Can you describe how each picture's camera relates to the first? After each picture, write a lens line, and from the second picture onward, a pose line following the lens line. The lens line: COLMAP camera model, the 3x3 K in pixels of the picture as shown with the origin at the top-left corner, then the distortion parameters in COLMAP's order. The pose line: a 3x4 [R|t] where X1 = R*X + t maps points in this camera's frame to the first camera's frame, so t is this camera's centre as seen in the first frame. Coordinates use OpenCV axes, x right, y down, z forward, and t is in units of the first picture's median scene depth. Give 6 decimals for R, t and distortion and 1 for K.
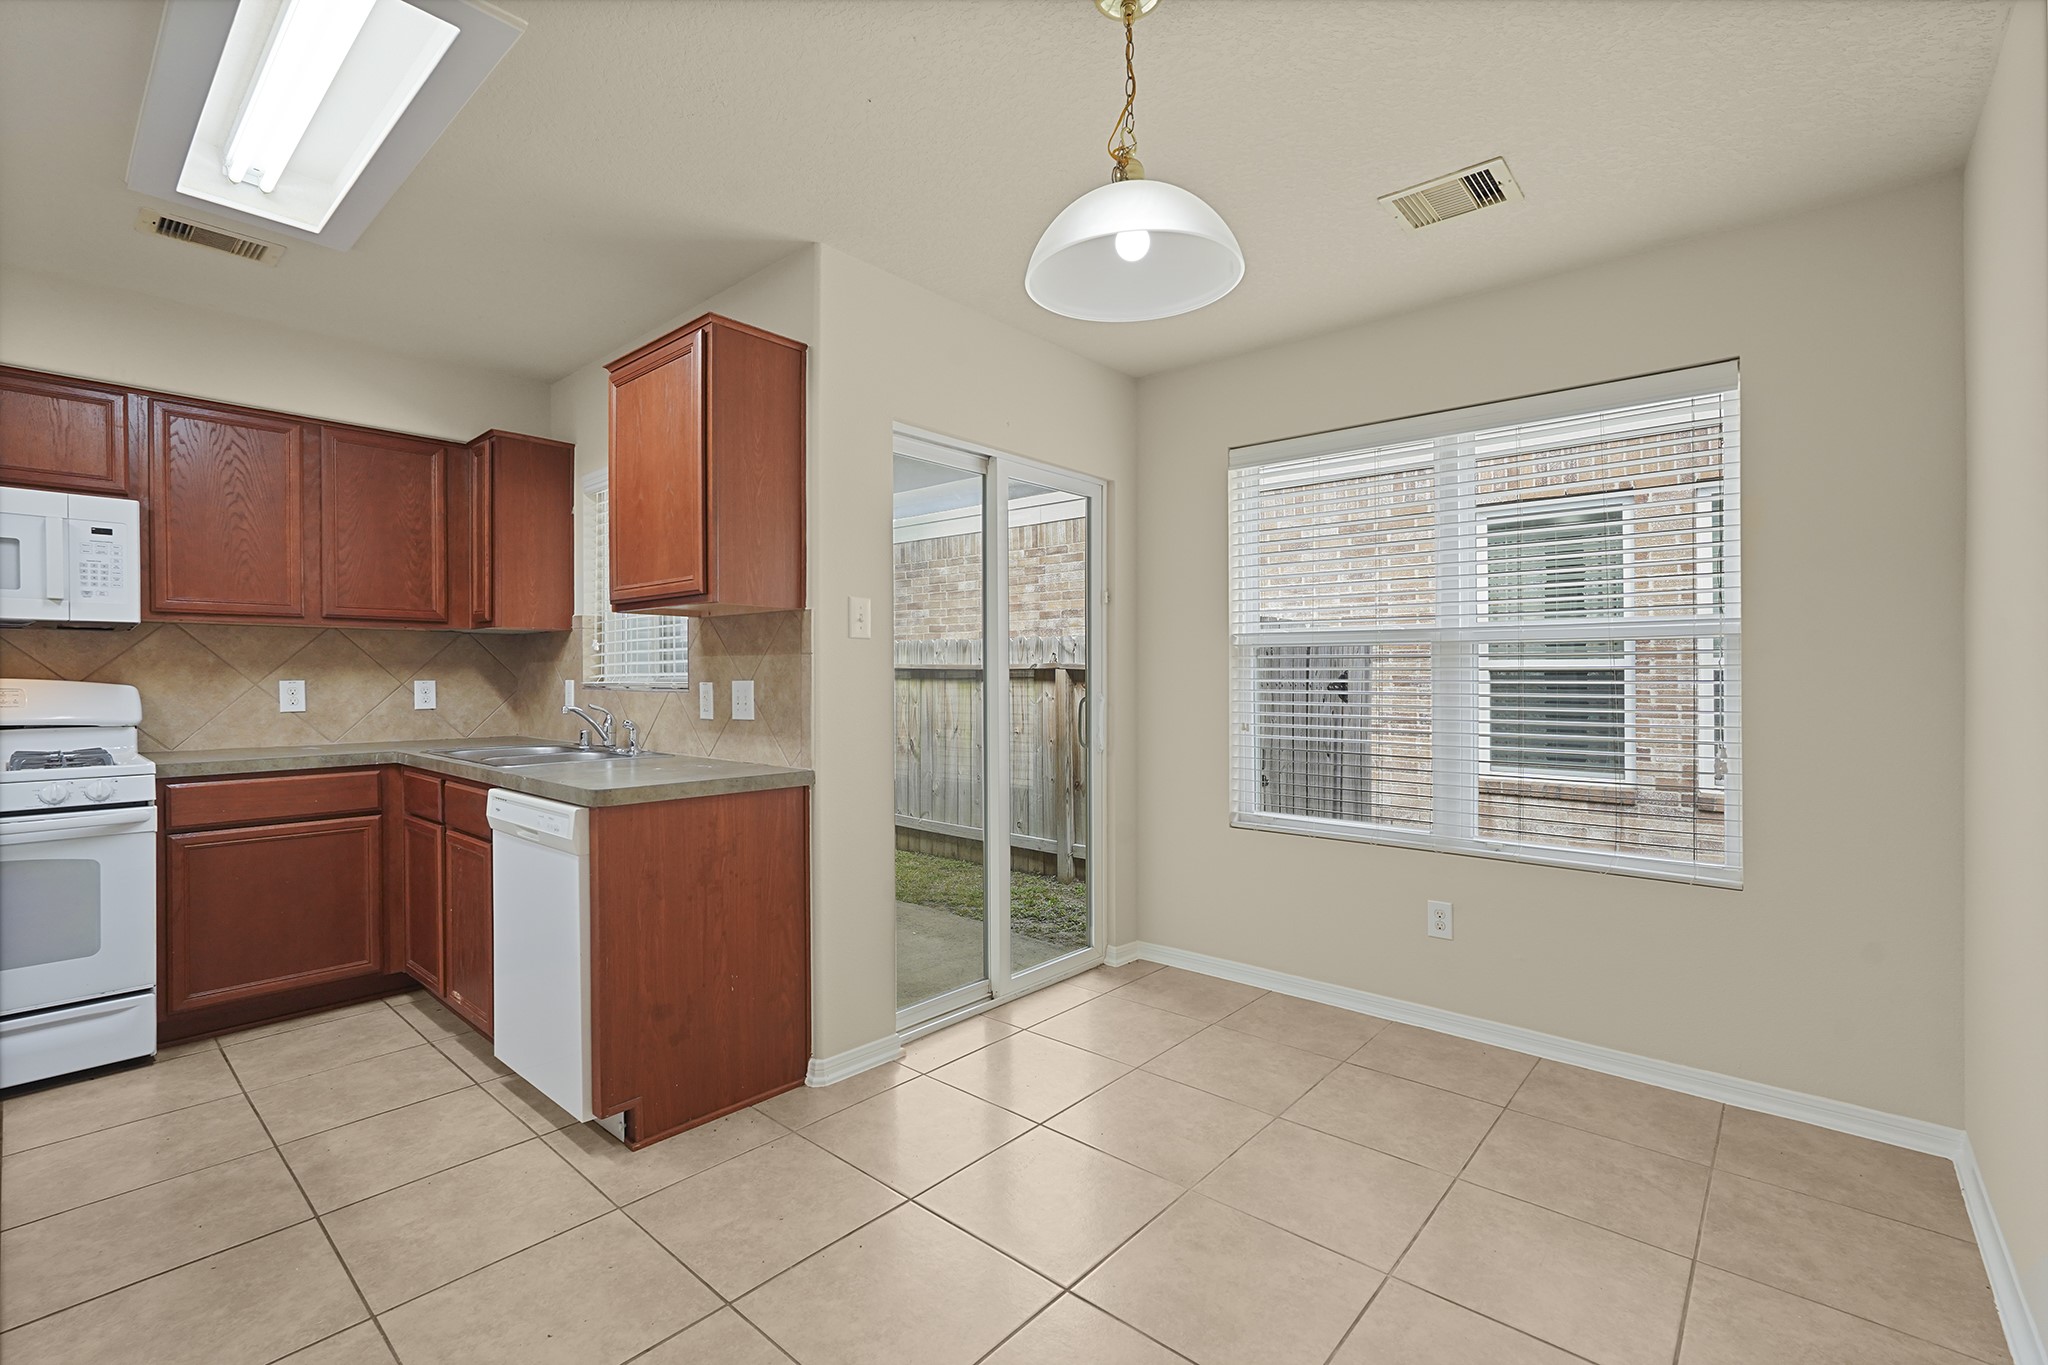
lens RADIAL K [[904.4, 0, 1035.0], [0, 904.4, 701.8], [0, 0, 1]] dist [-0.014346, 0.005424]
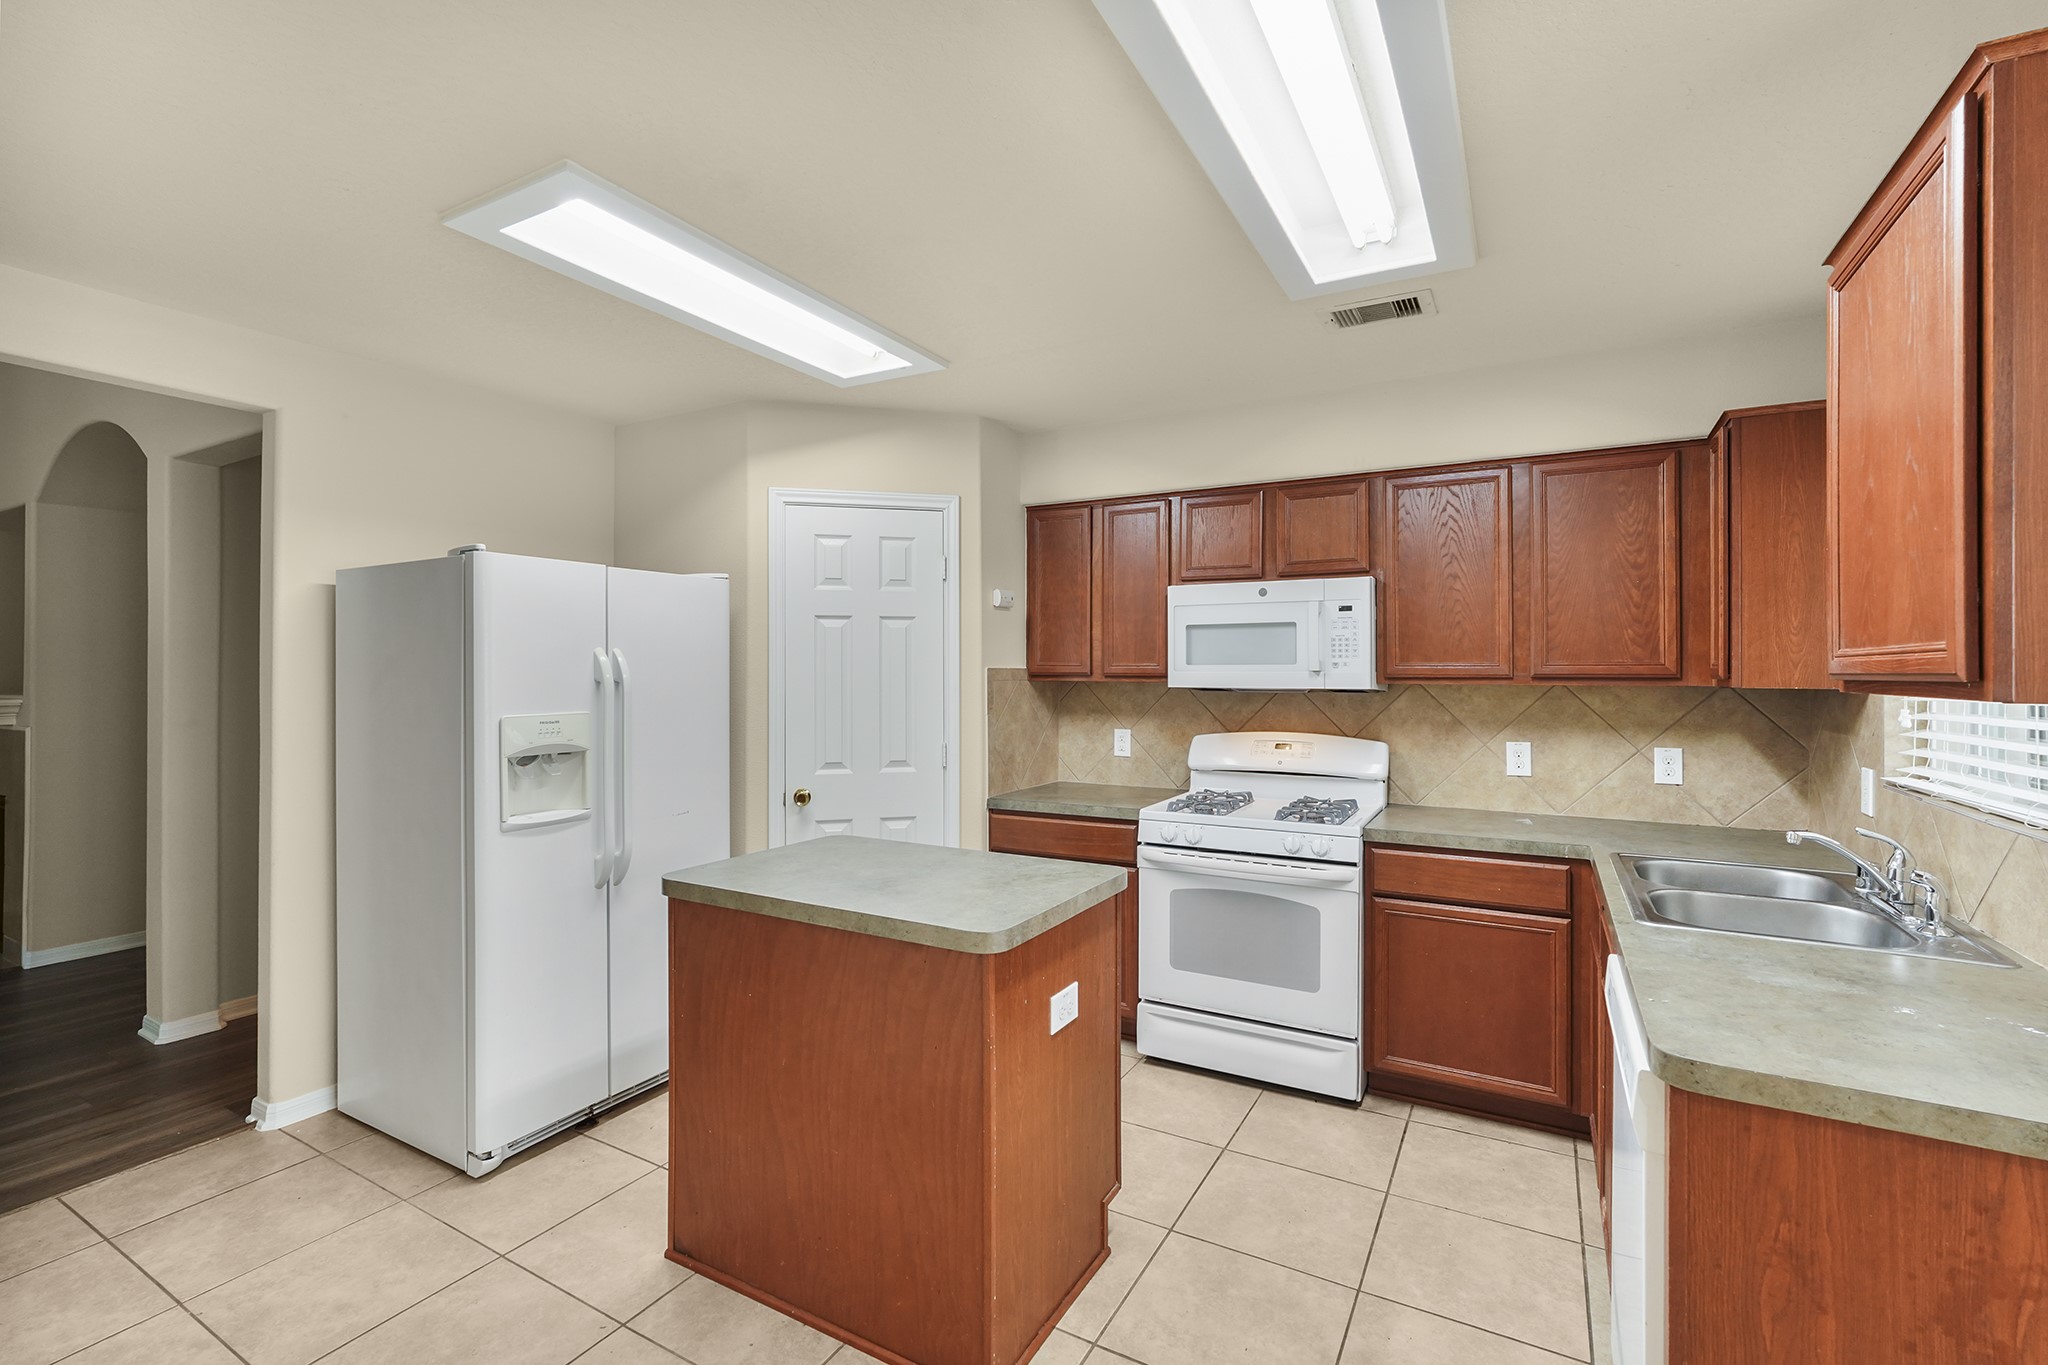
lens RADIAL K [[904.4, 0, 1017.2], [0, 904.4, 671.0], [0, 0, 1]] dist [-0.014346, 0.005424]
pose [[0.193577, -0.001147, -0.981084, -0.018281], [-0.030210, 0.999518, -0.007130, -0.084623], [0.980620, 0.031019, 0.193449, 0.353854]]
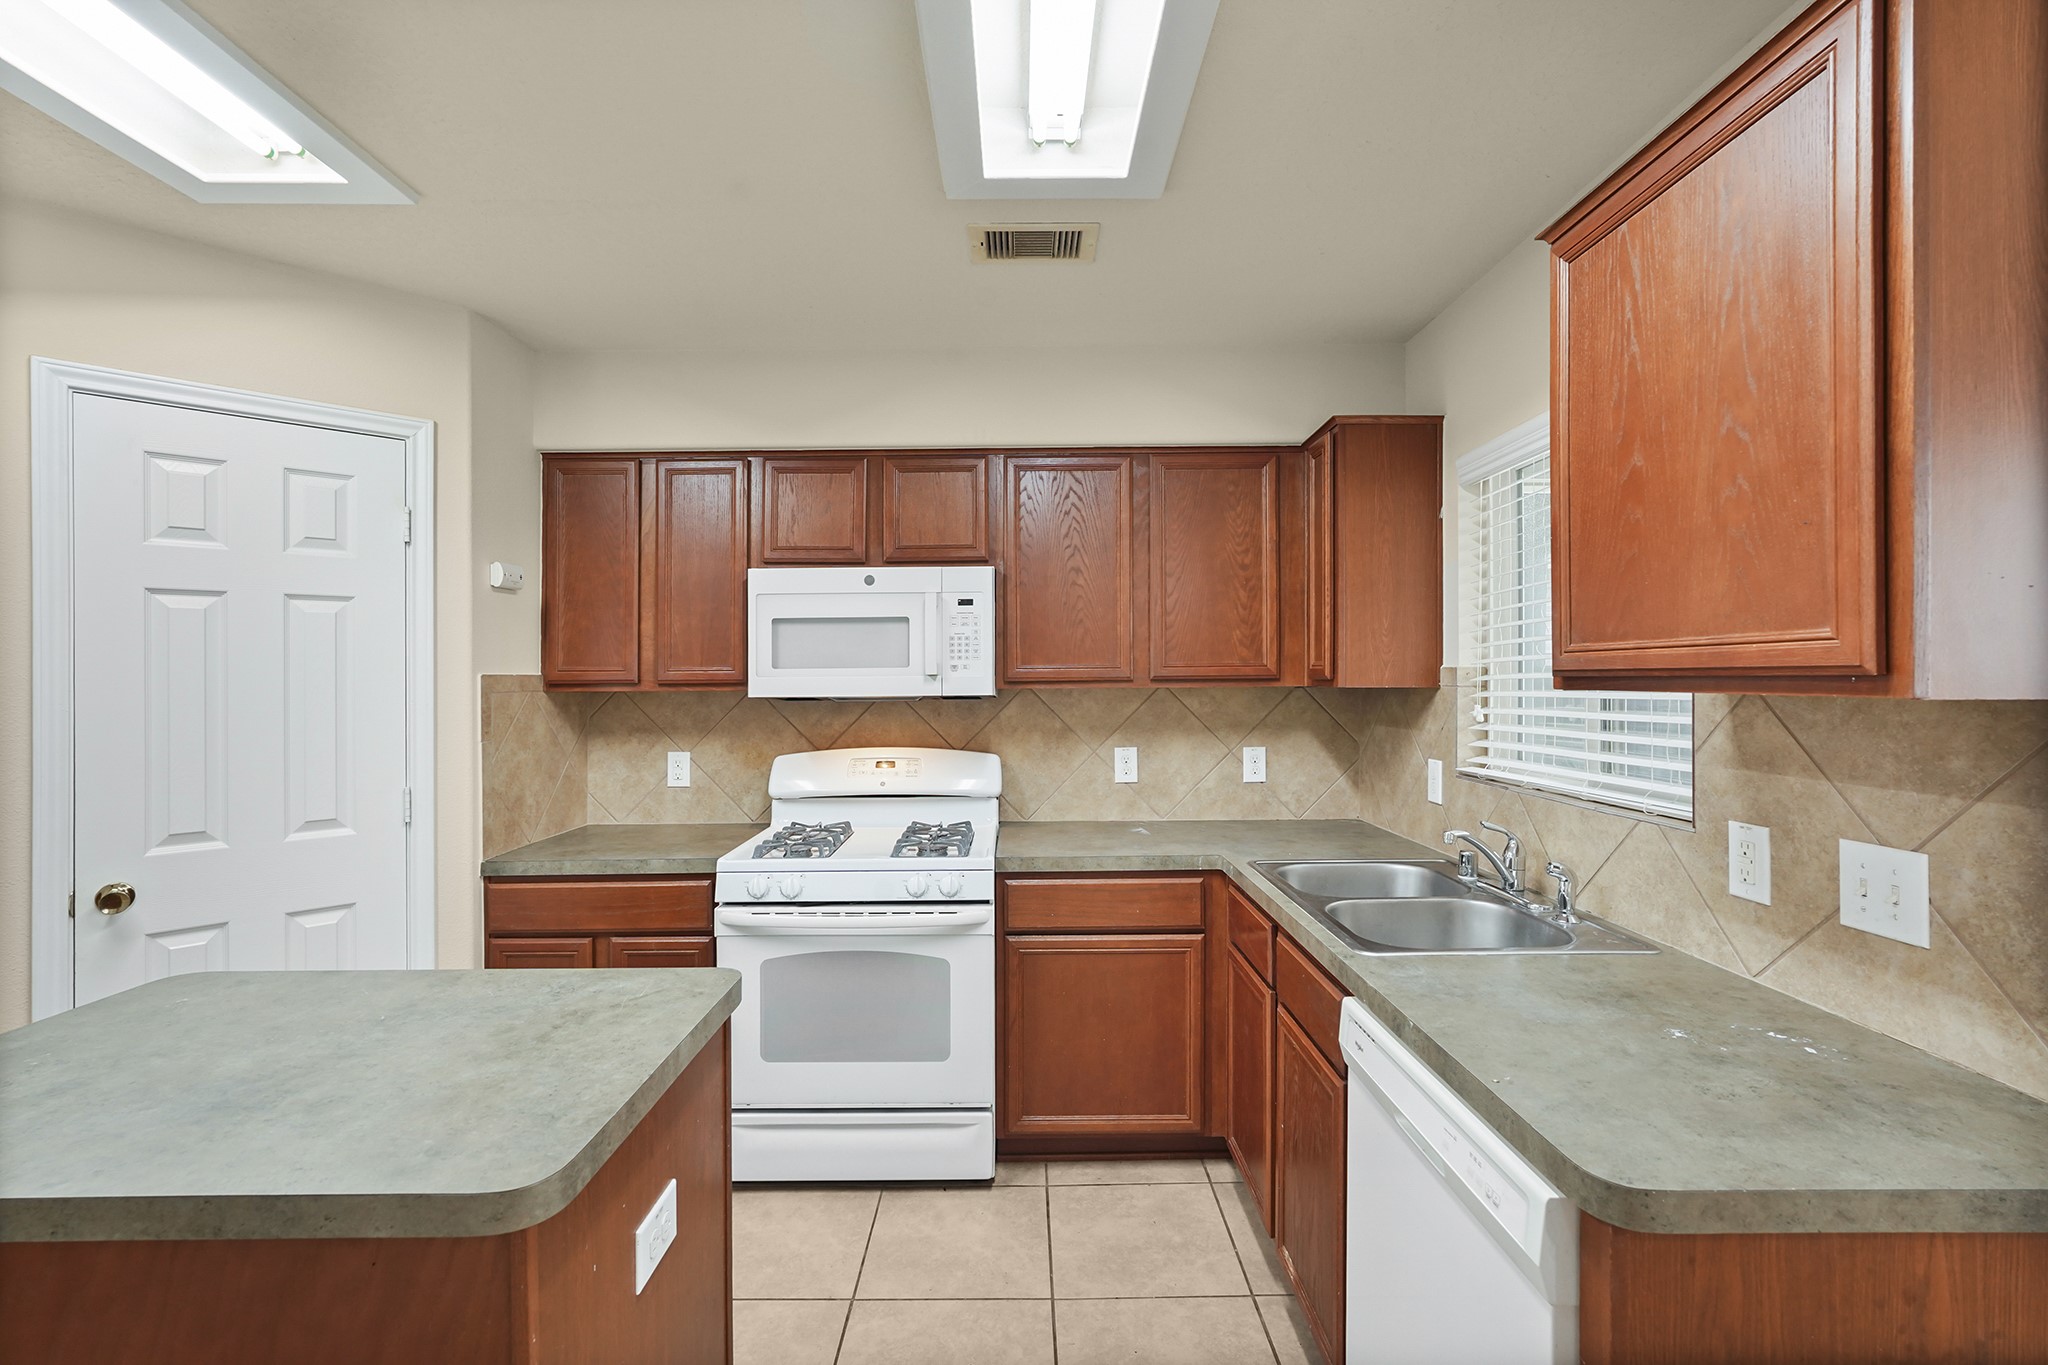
lens RADIAL K [[904.4, 0, 1021.6], [0, 904.4, 668.0], [0, 0, 1]] dist [-0.014346, 0.005424]
pose [[0.658812, -0.013978, -0.752177, -0.251027], [-0.013722, 0.999438, -0.030592, -0.083251], [0.752182, 0.030475, 0.658250, 0.375730]]
